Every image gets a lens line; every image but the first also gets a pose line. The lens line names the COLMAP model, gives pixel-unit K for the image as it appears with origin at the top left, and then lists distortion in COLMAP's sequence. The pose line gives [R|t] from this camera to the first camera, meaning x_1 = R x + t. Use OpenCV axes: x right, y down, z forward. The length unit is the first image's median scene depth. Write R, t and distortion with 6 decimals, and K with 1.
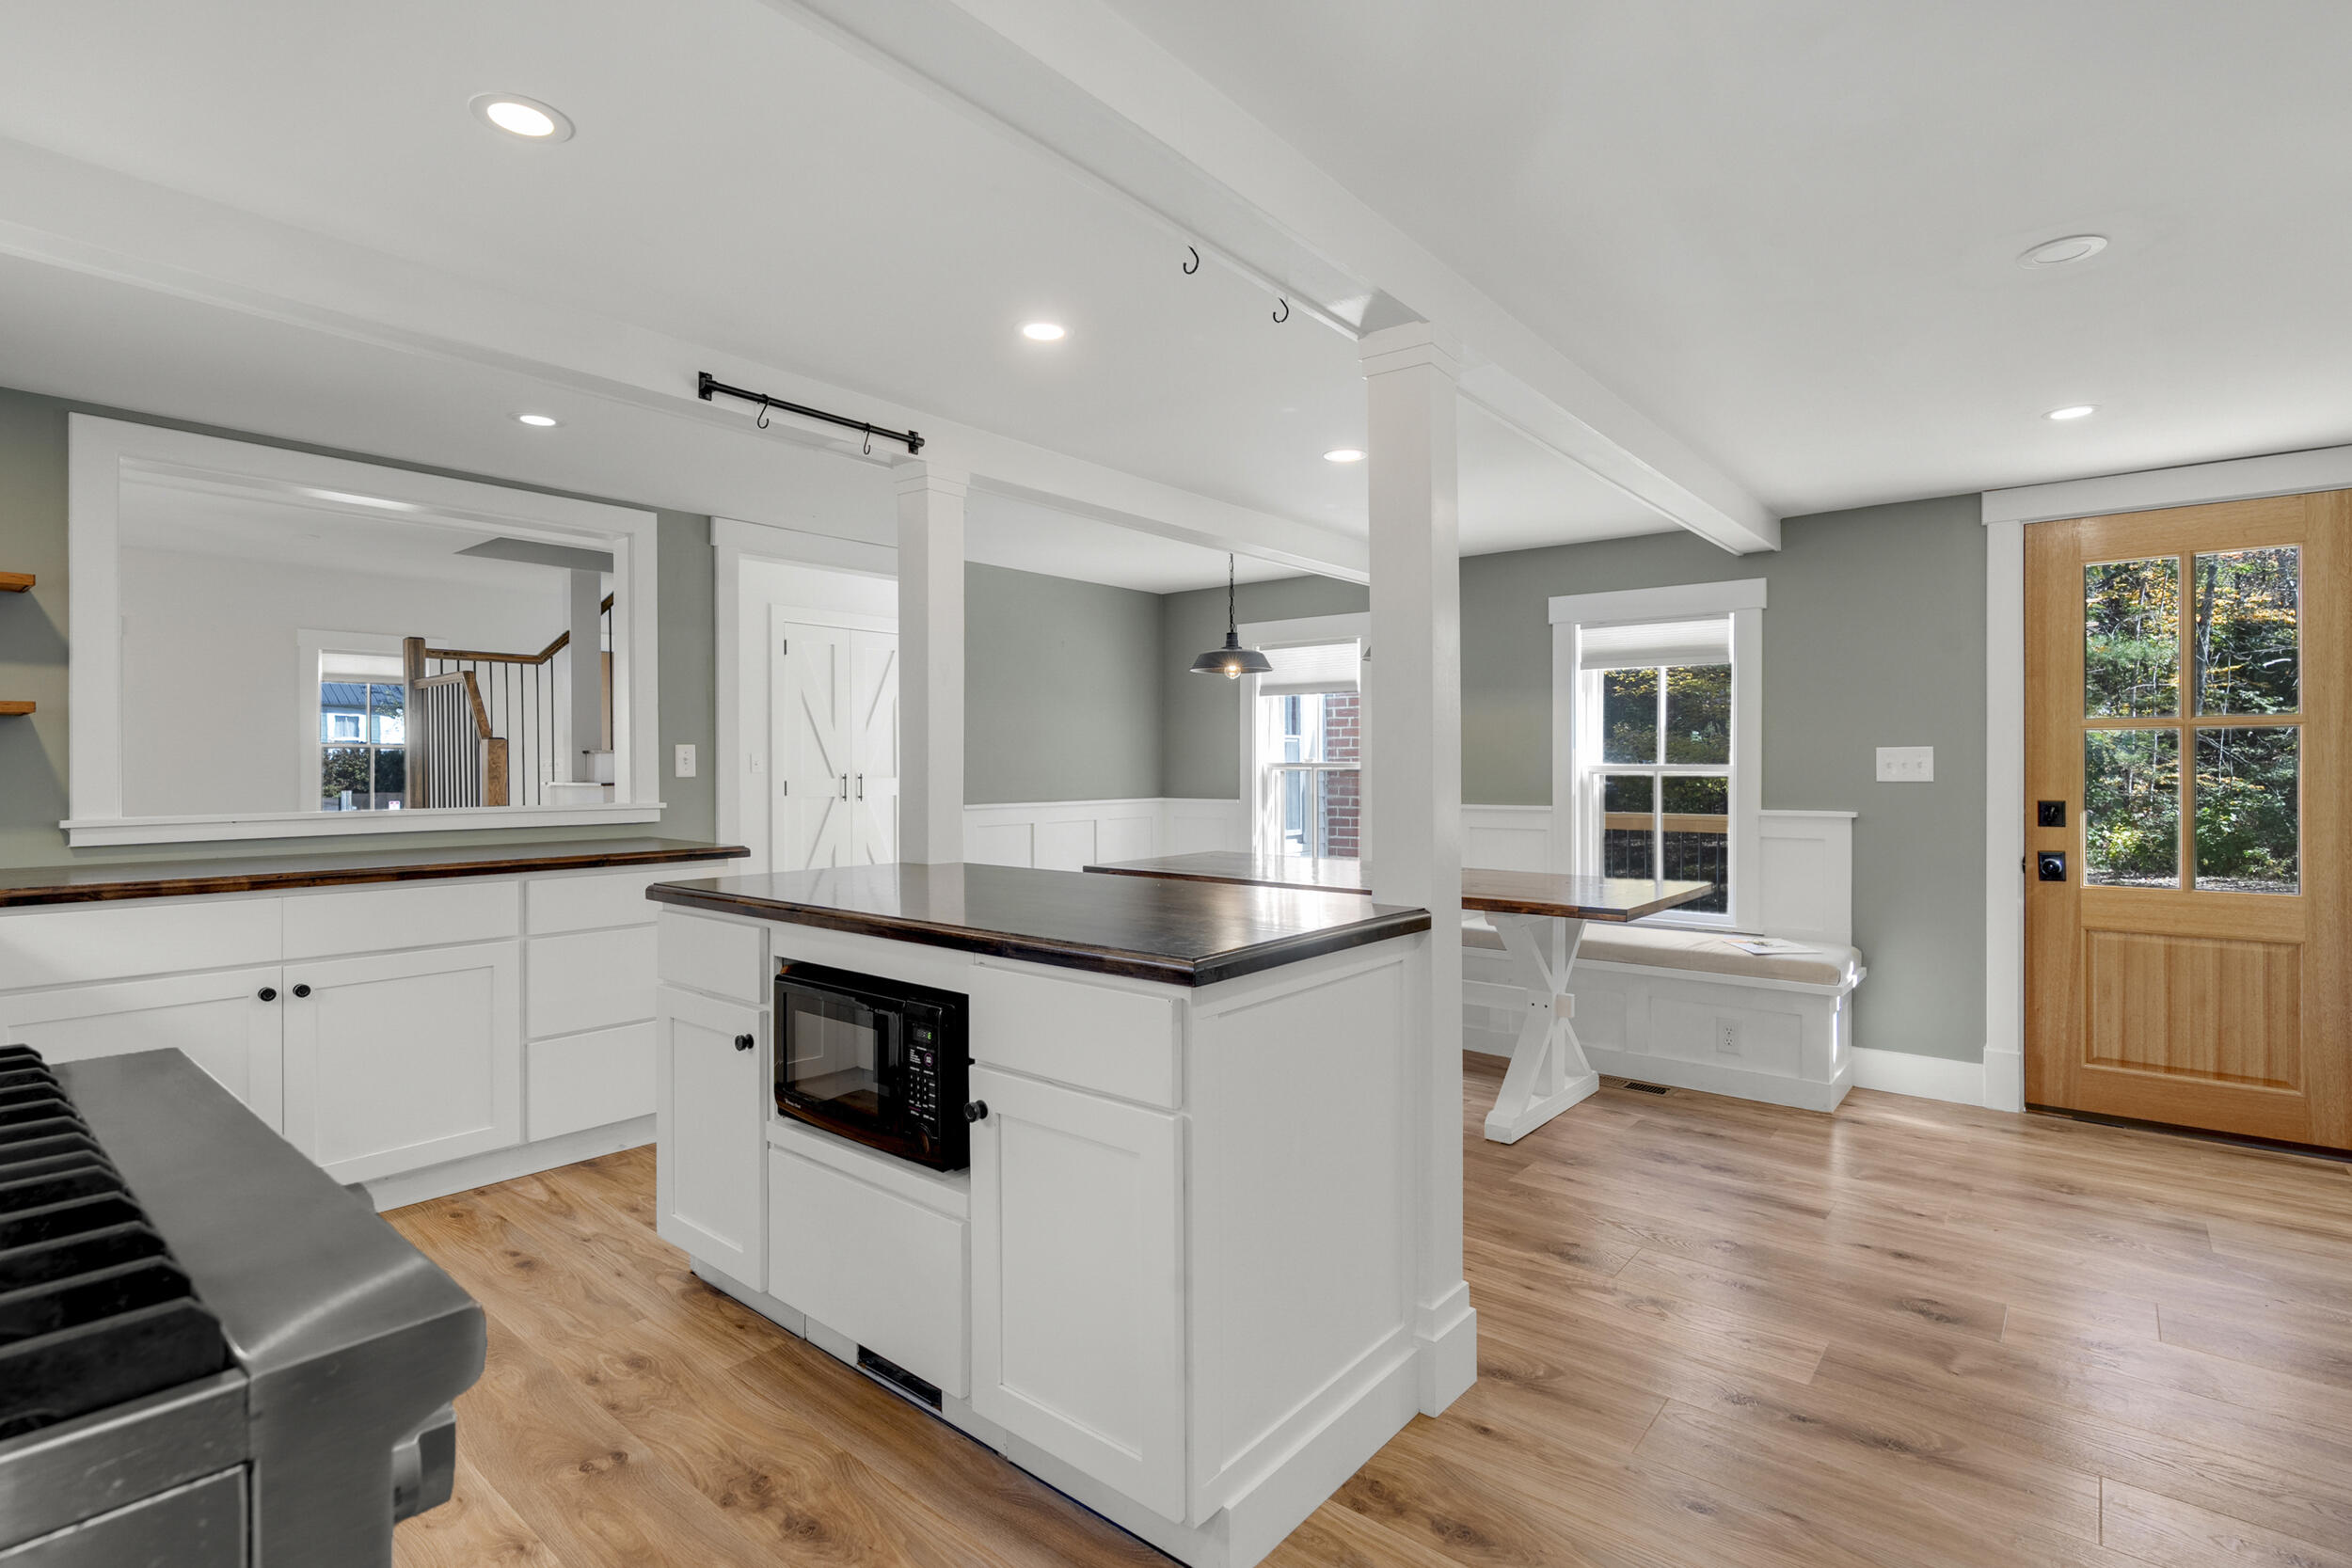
lens RADIAL K [[1114.6, 0, 1191.3], [0, 1114.6, 762.5], [0, 0, 1]] dist [0.000001, 0.001274]
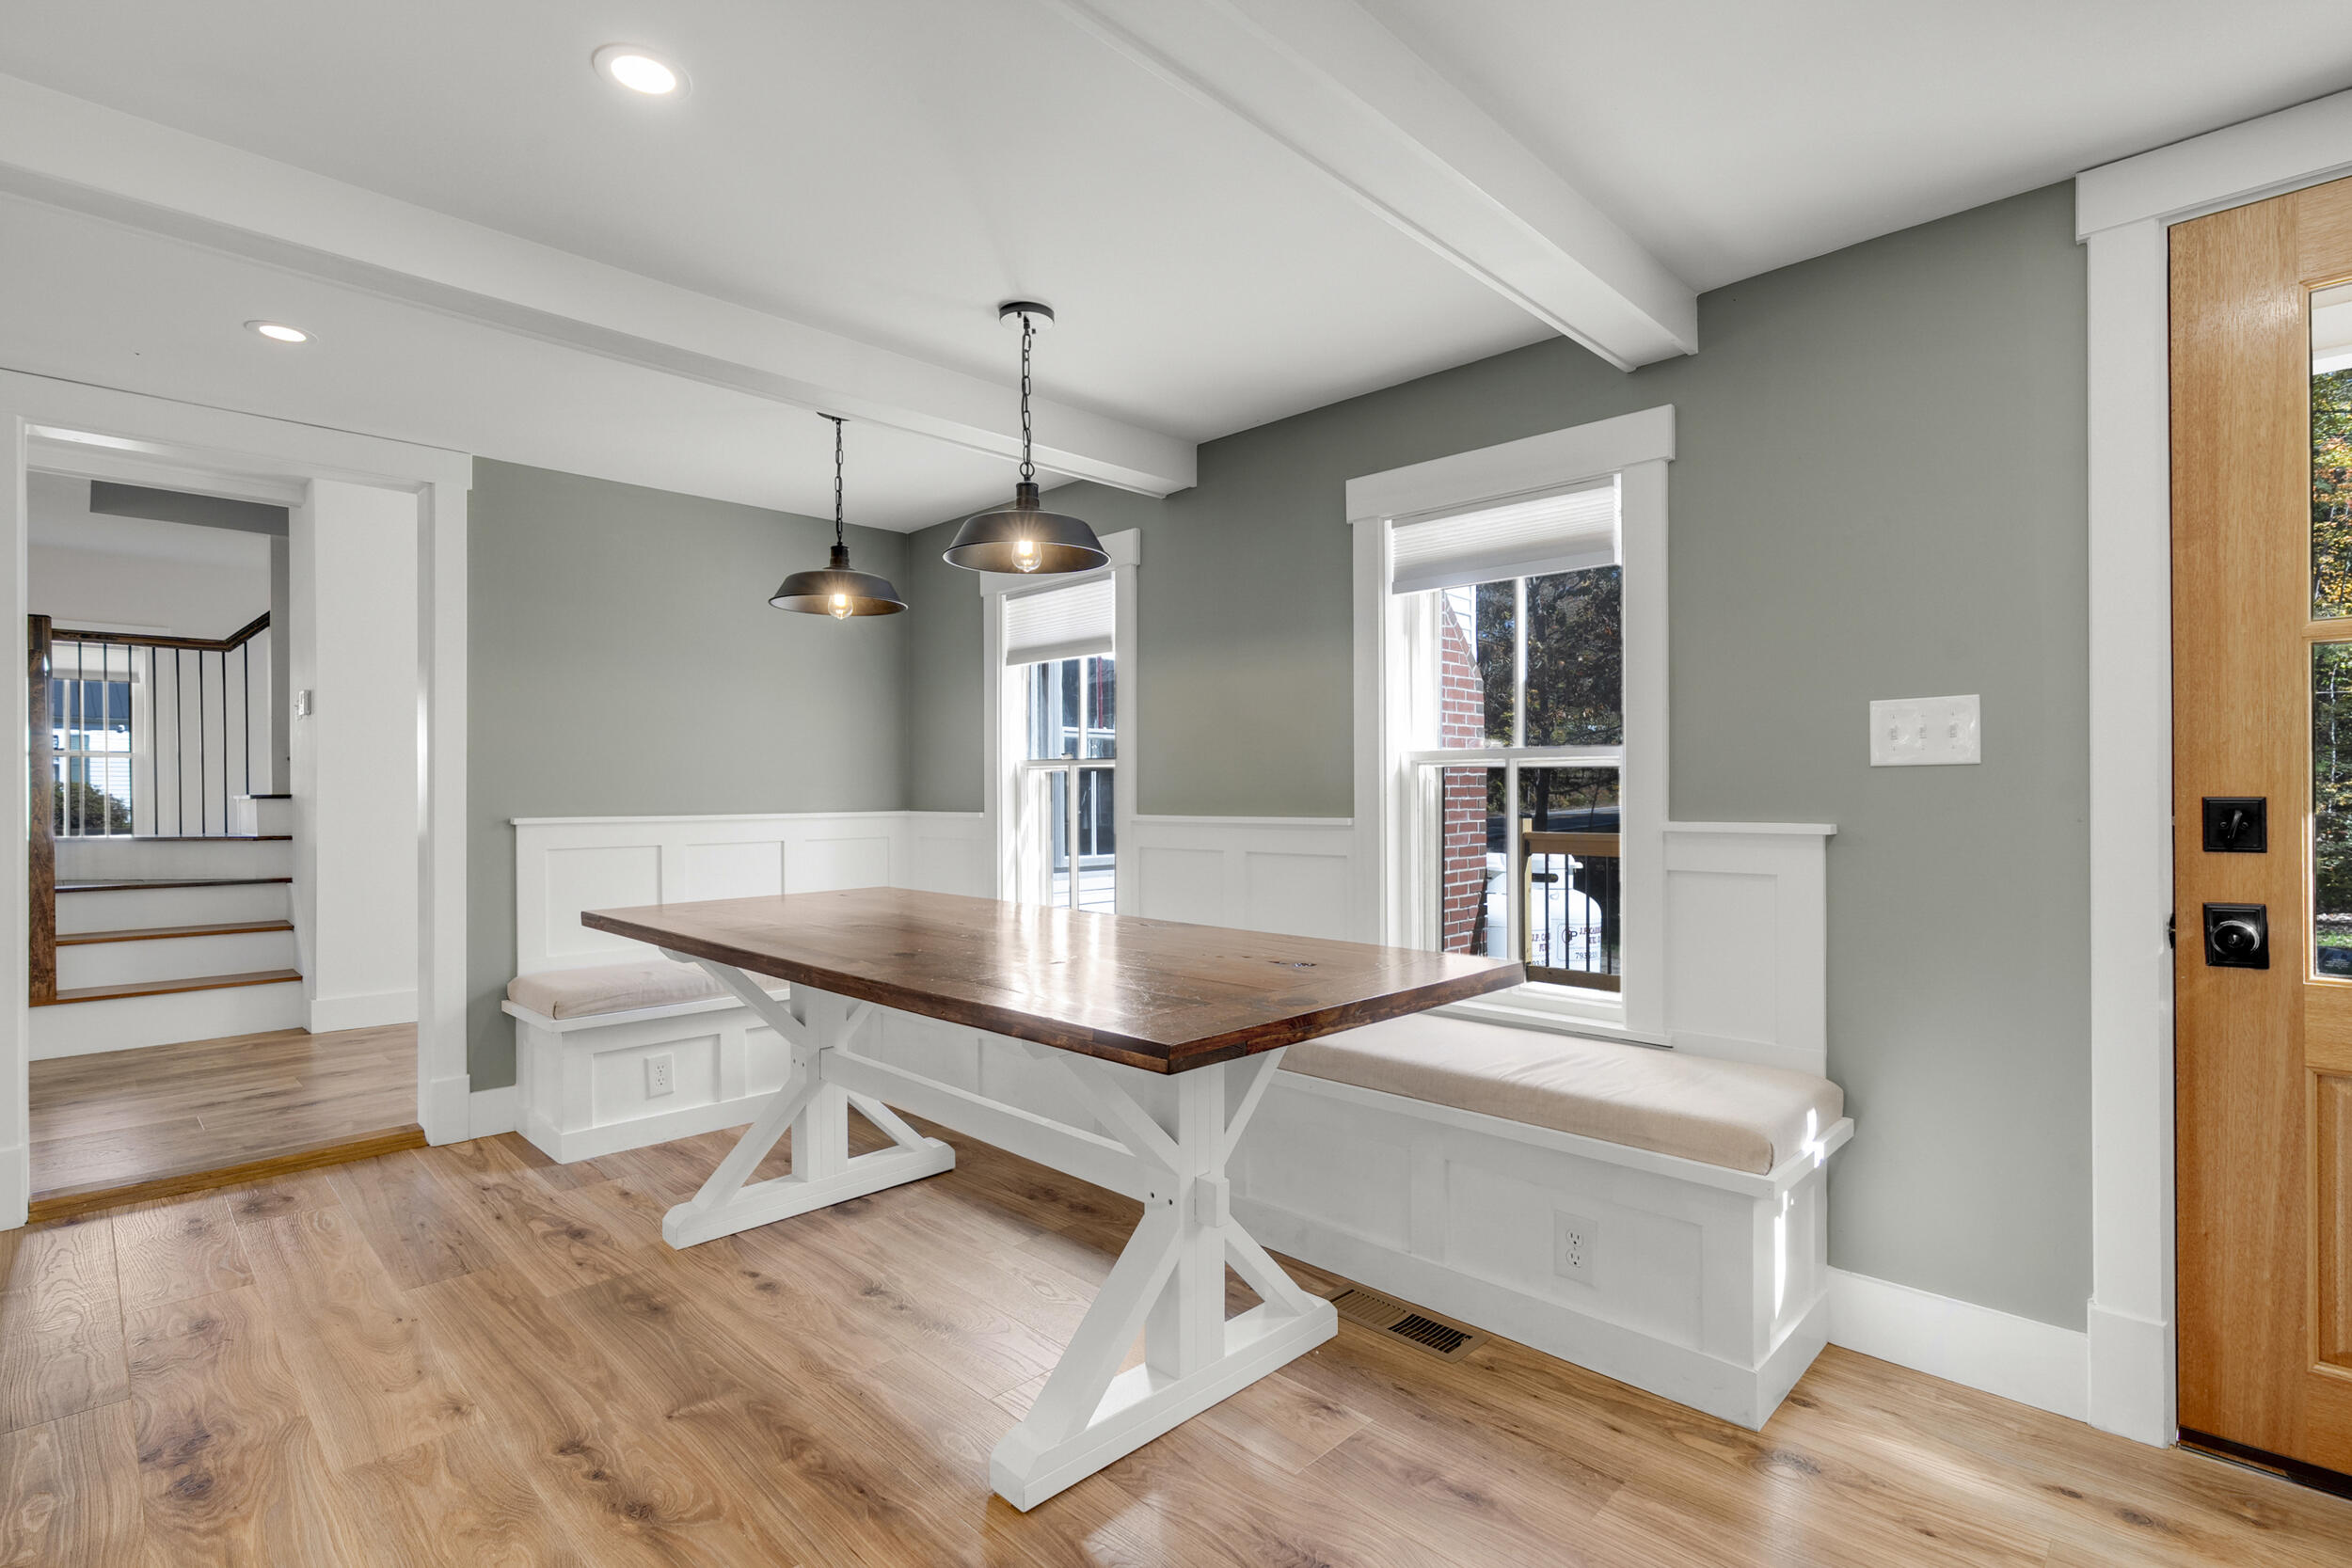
lens RADIAL K [[1114.6, 0, 1182.8], [0, 1114.6, 784.3], [0, 0, 1]] dist [0.000001, 0.001274]
pose [[0.996396, -0.003476, -0.084756, 0.339150], [0.003208, 0.999989, -0.003305, 0.026834], [0.084767, 0.003021, 0.996396, 0.453179]]
